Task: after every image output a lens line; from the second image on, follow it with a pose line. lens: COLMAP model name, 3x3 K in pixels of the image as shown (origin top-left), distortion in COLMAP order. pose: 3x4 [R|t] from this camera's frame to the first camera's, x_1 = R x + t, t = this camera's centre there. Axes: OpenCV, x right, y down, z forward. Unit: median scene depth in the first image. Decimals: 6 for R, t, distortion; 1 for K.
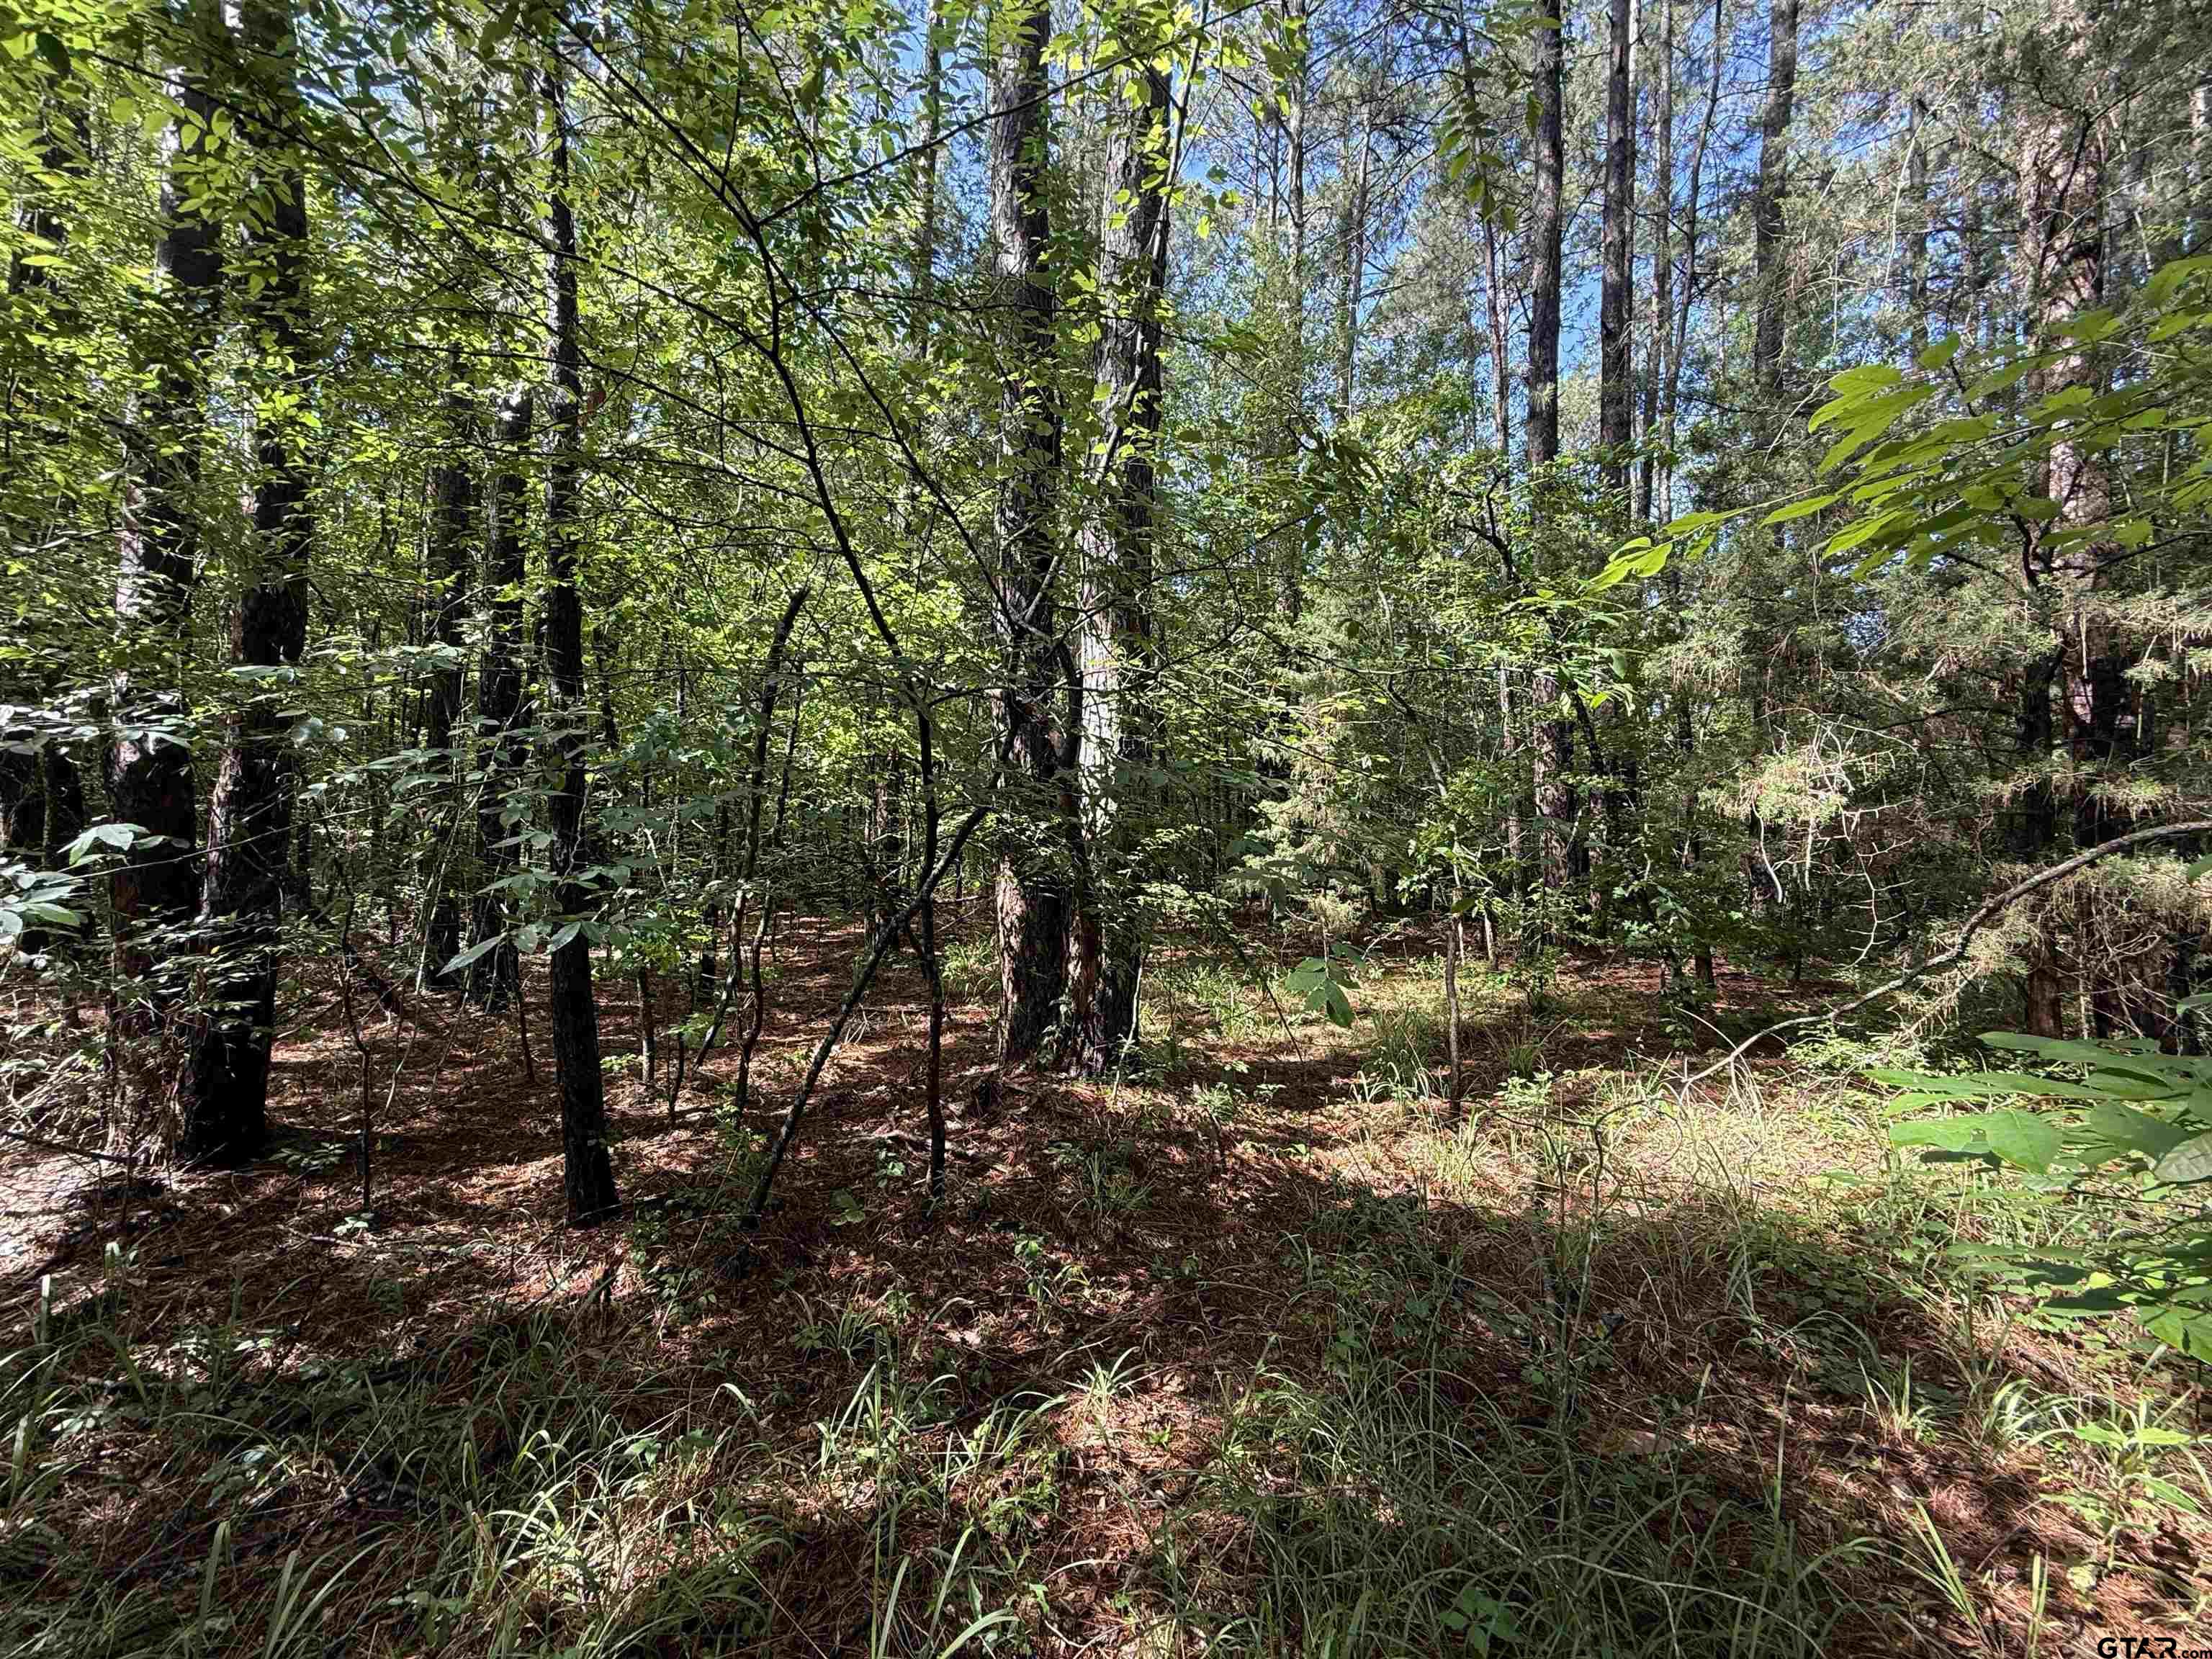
lens RADIAL K [[871.8, 0, 1100.6], [0, 871.8, 832.8], [0, 0, 1]] dist [0.001995, 0.000280]
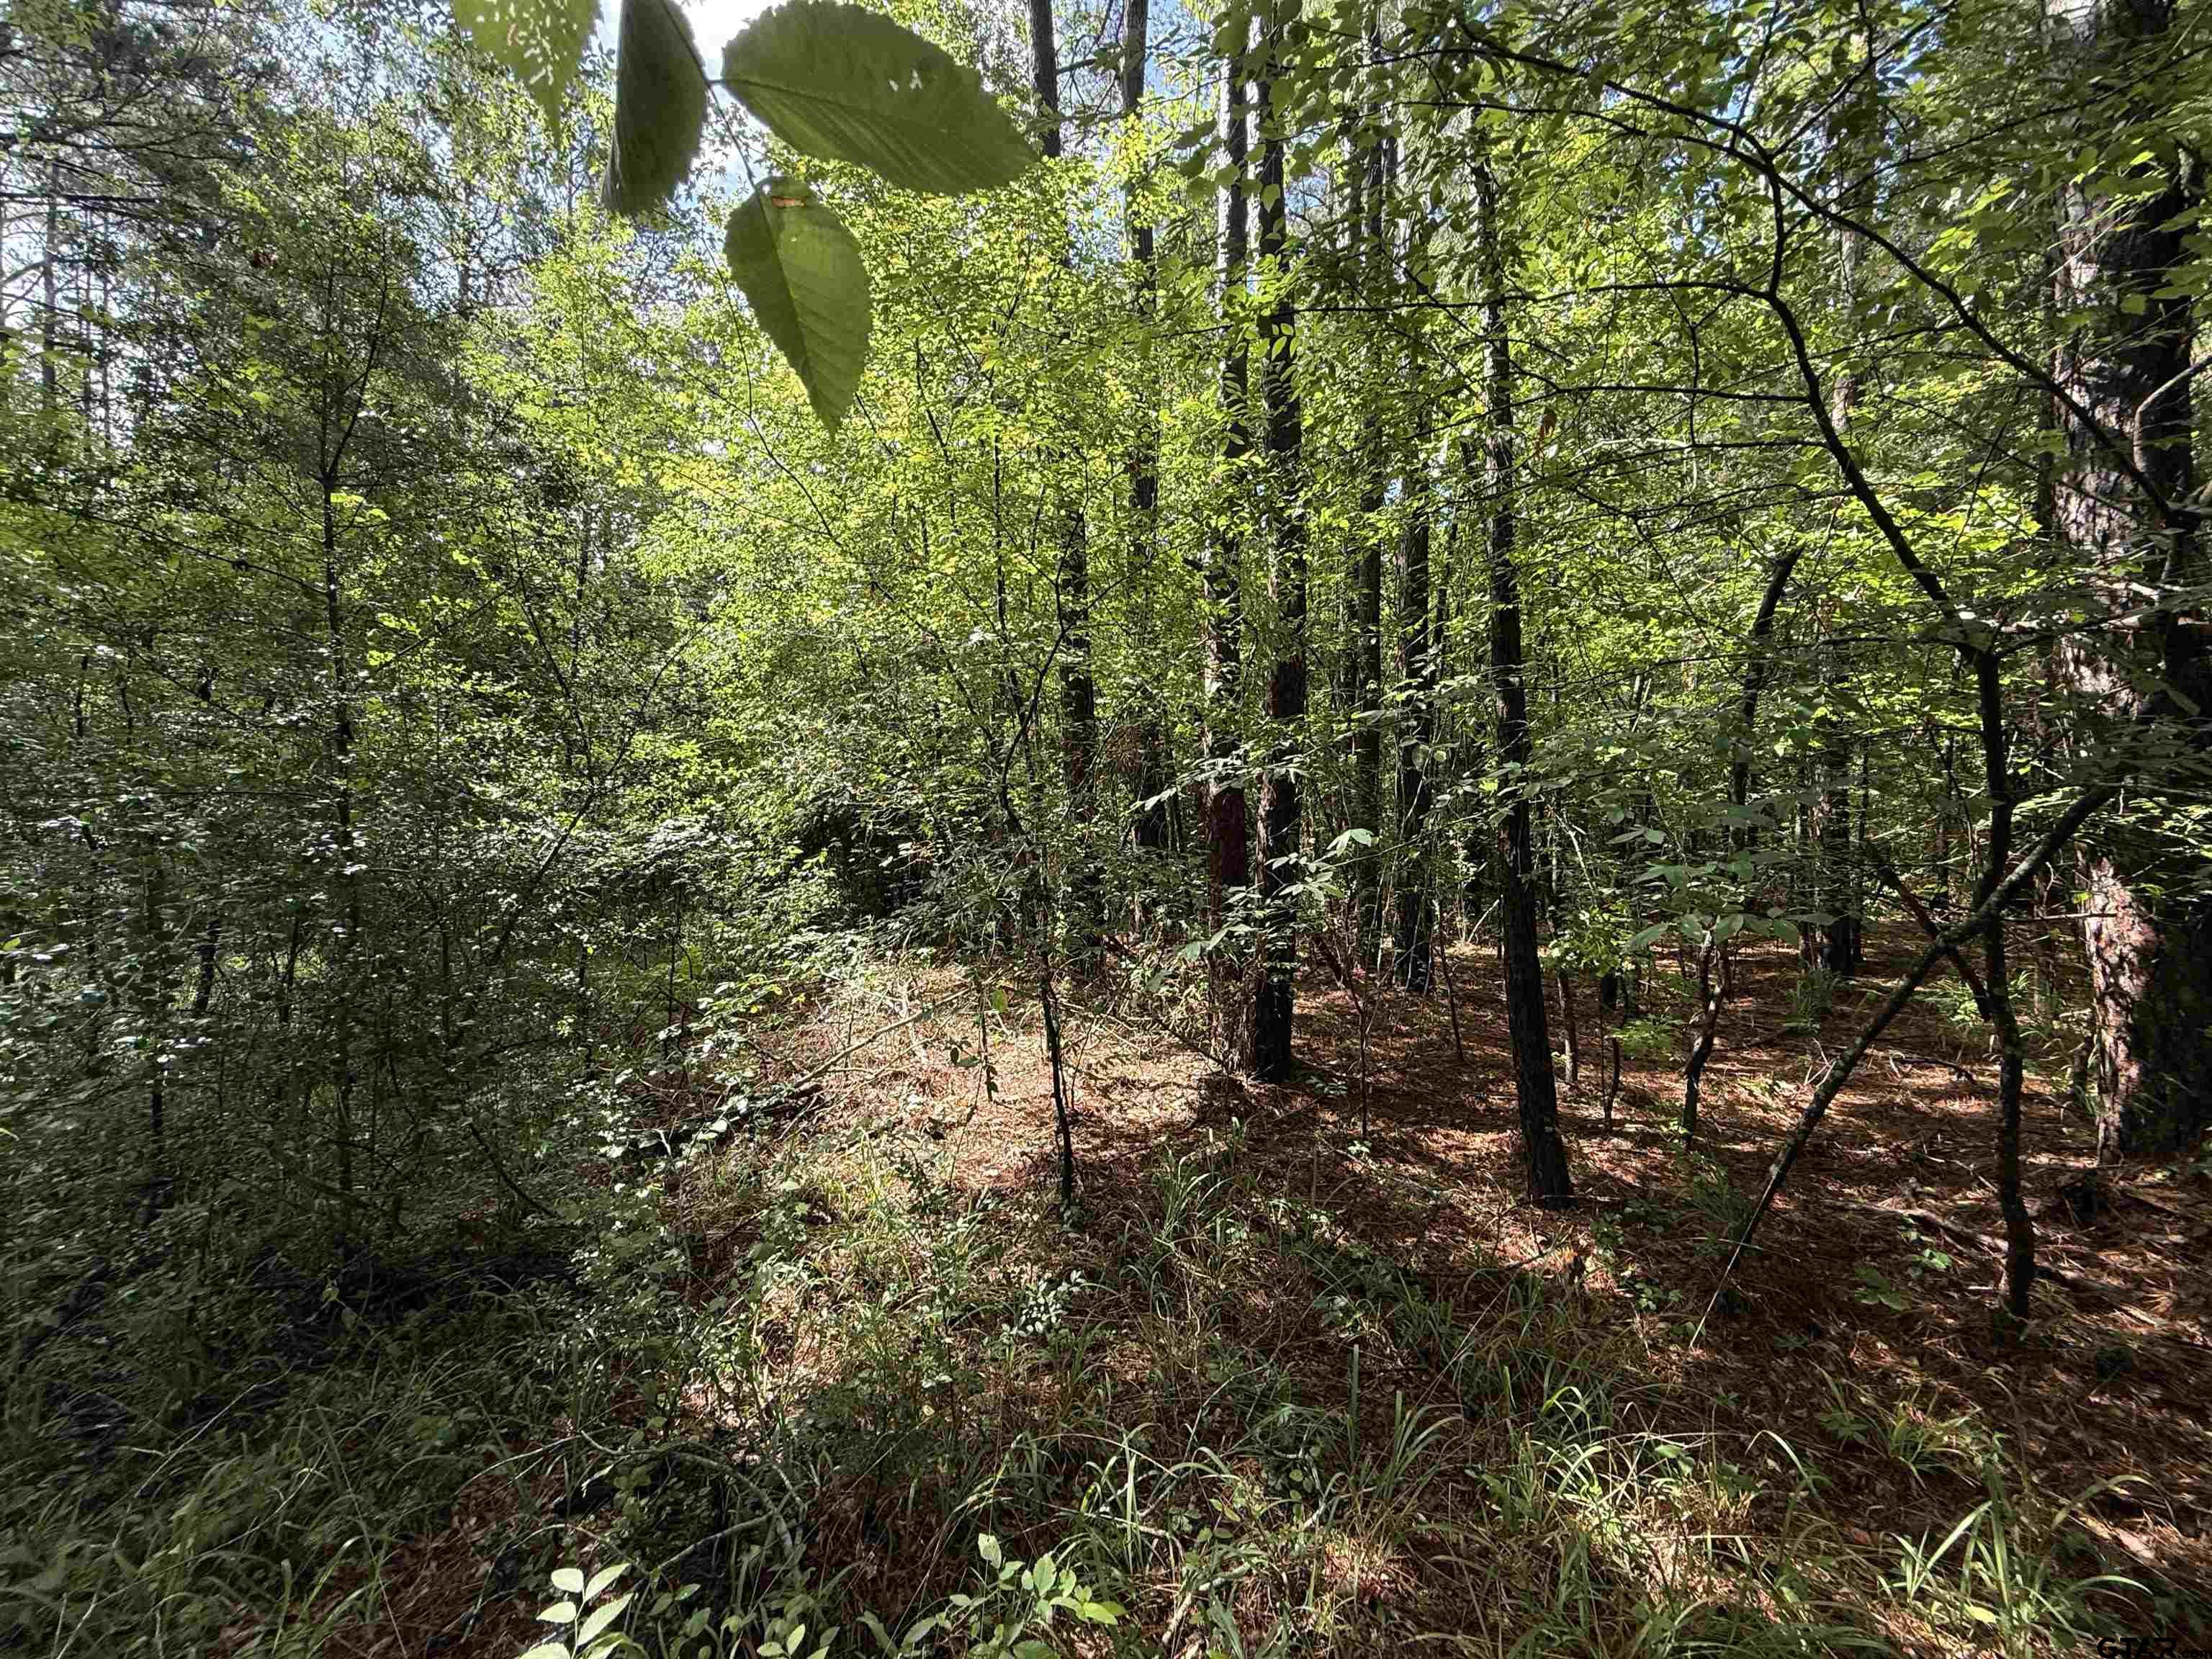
lens RADIAL K [[871.8, 0, 1108.1], [0, 871.8, 832.2], [0, 0, 1]] dist [0.001995, 0.000280]
pose [[0.618140, -0.022567, -0.785744, -0.062363], [0.017840, 0.999733, -0.014678, 0.002458], [0.785866, -0.004944, 0.618377, -0.053300]]
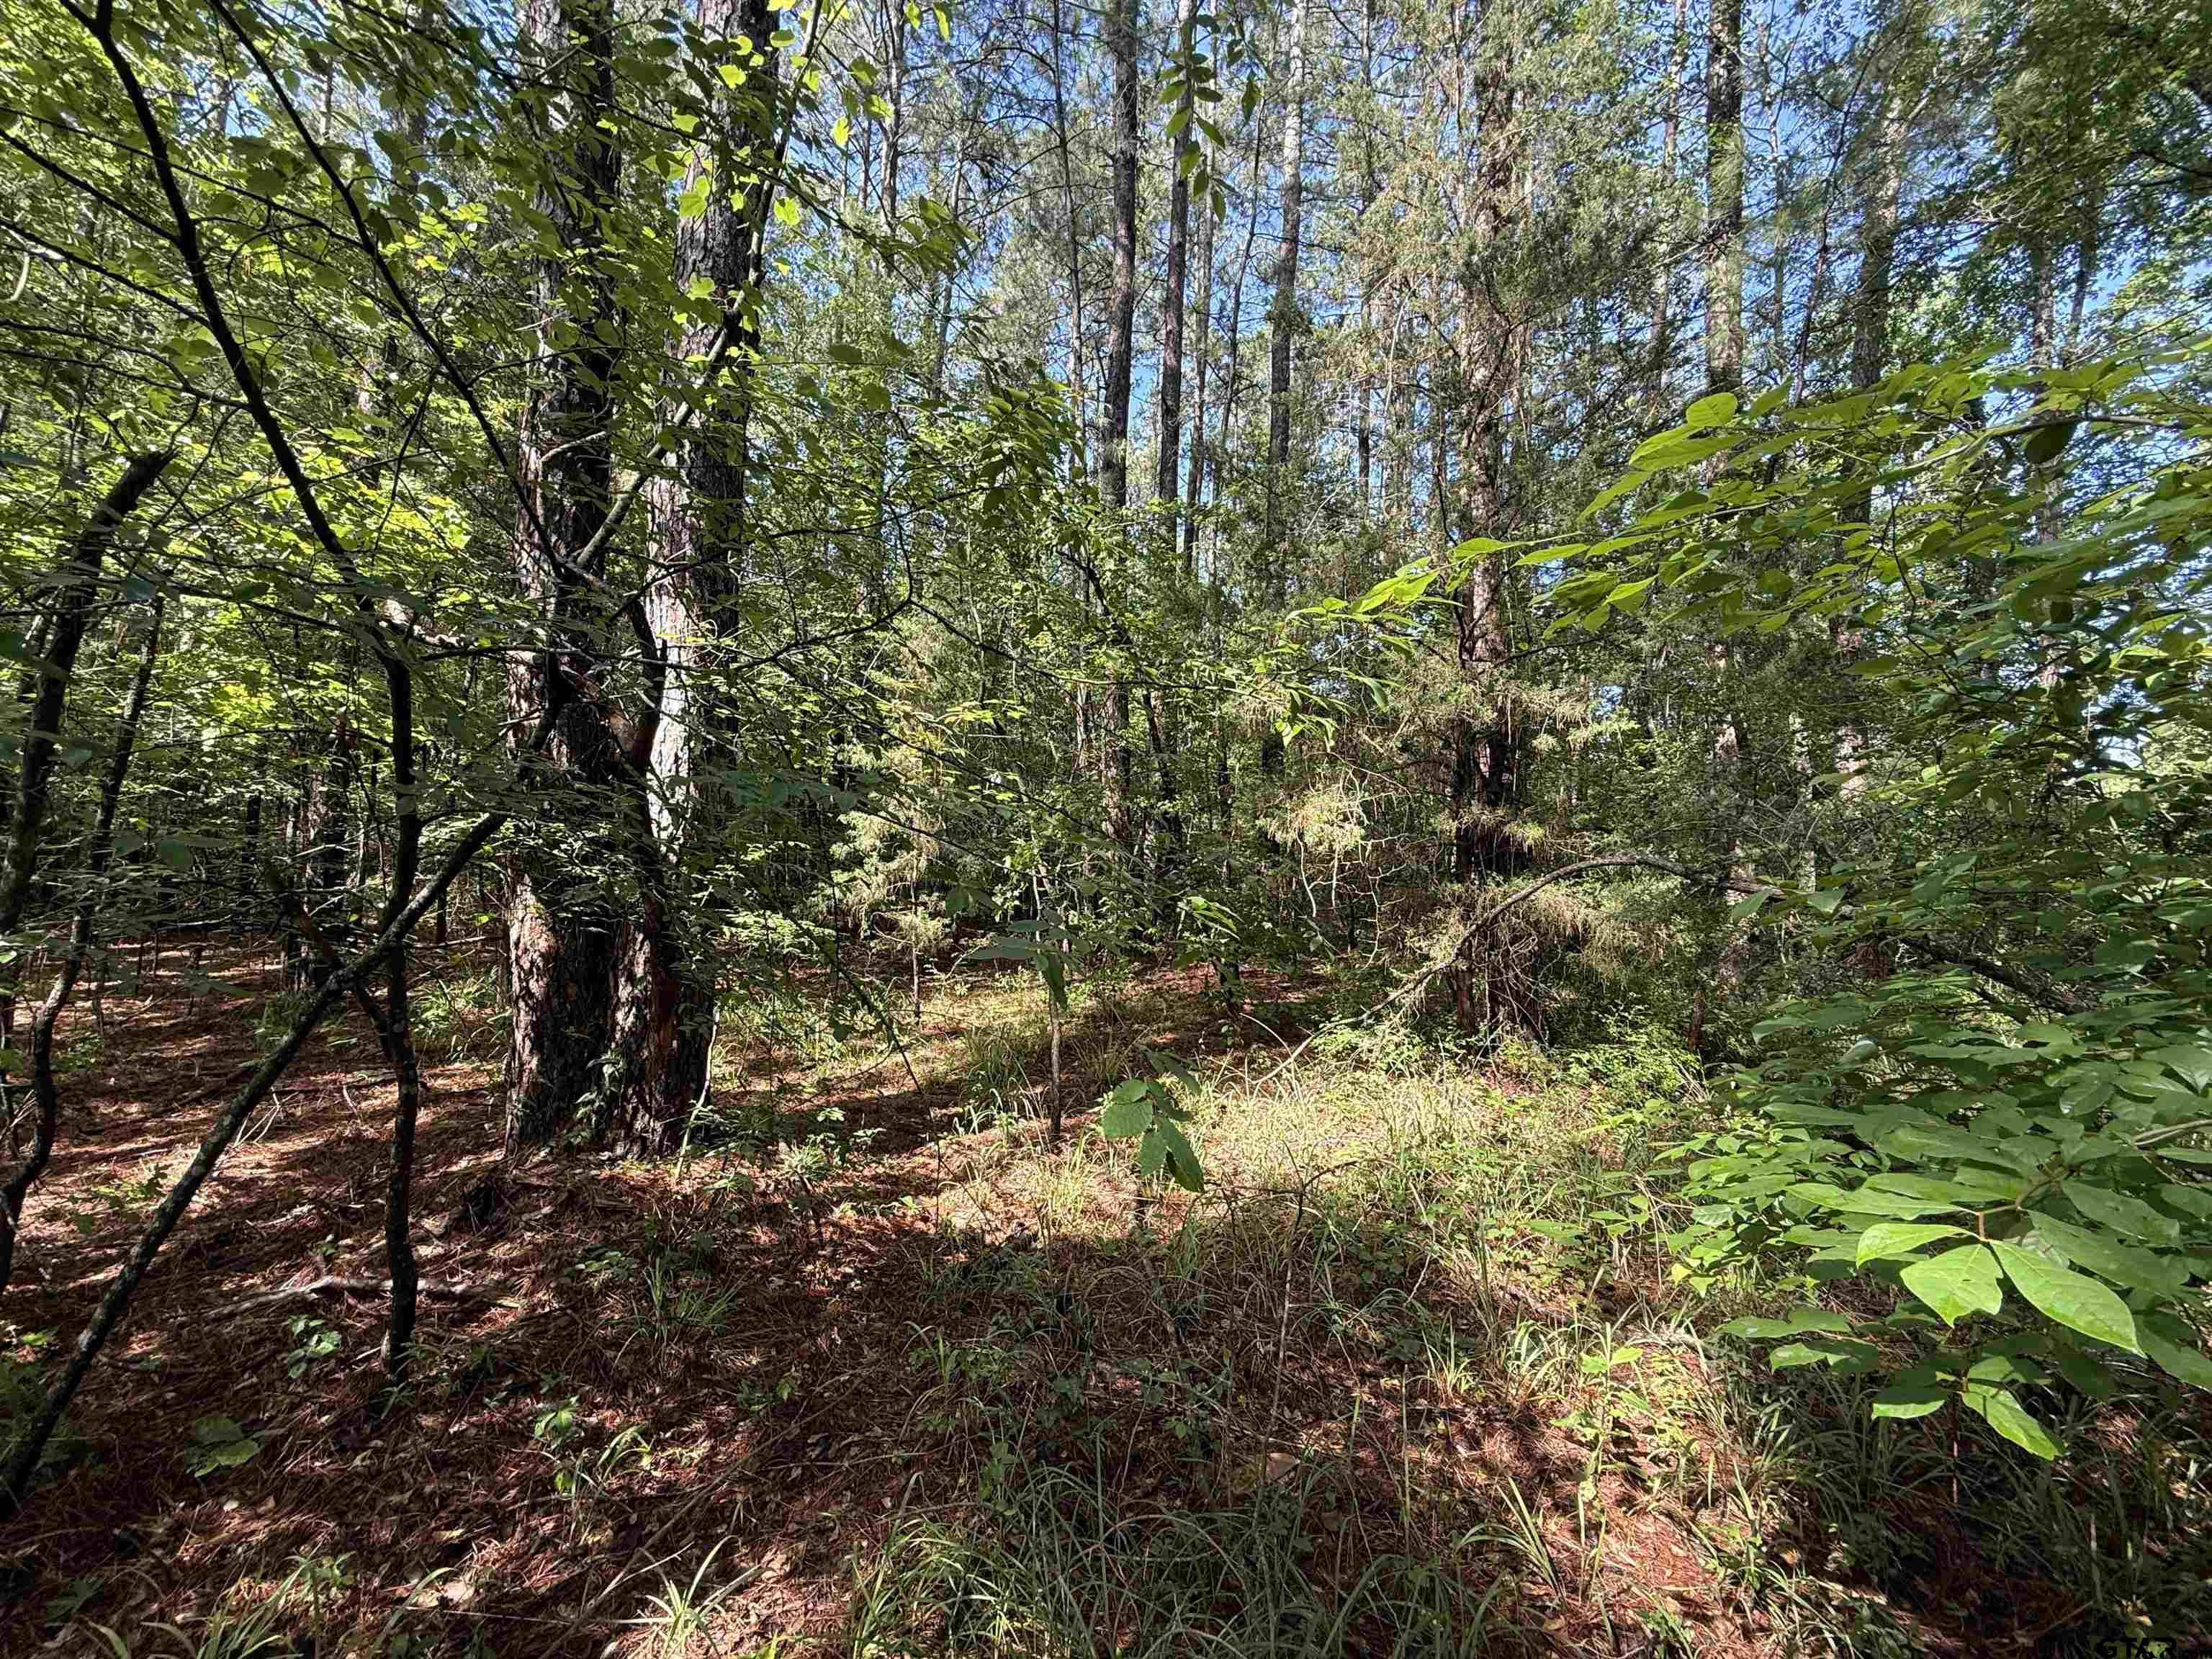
lens RADIAL K [[871.8, 0, 1095.9], [0, 871.8, 829.9], [0, 0, 1]] dist [0.001995, 0.000280]
pose [[0.885663, 0.025794, 0.463611, -0.026097], [-0.019477, 0.999641, -0.018409, -0.009978], [-0.463920, 0.007274, 0.885847, 0.106990]]
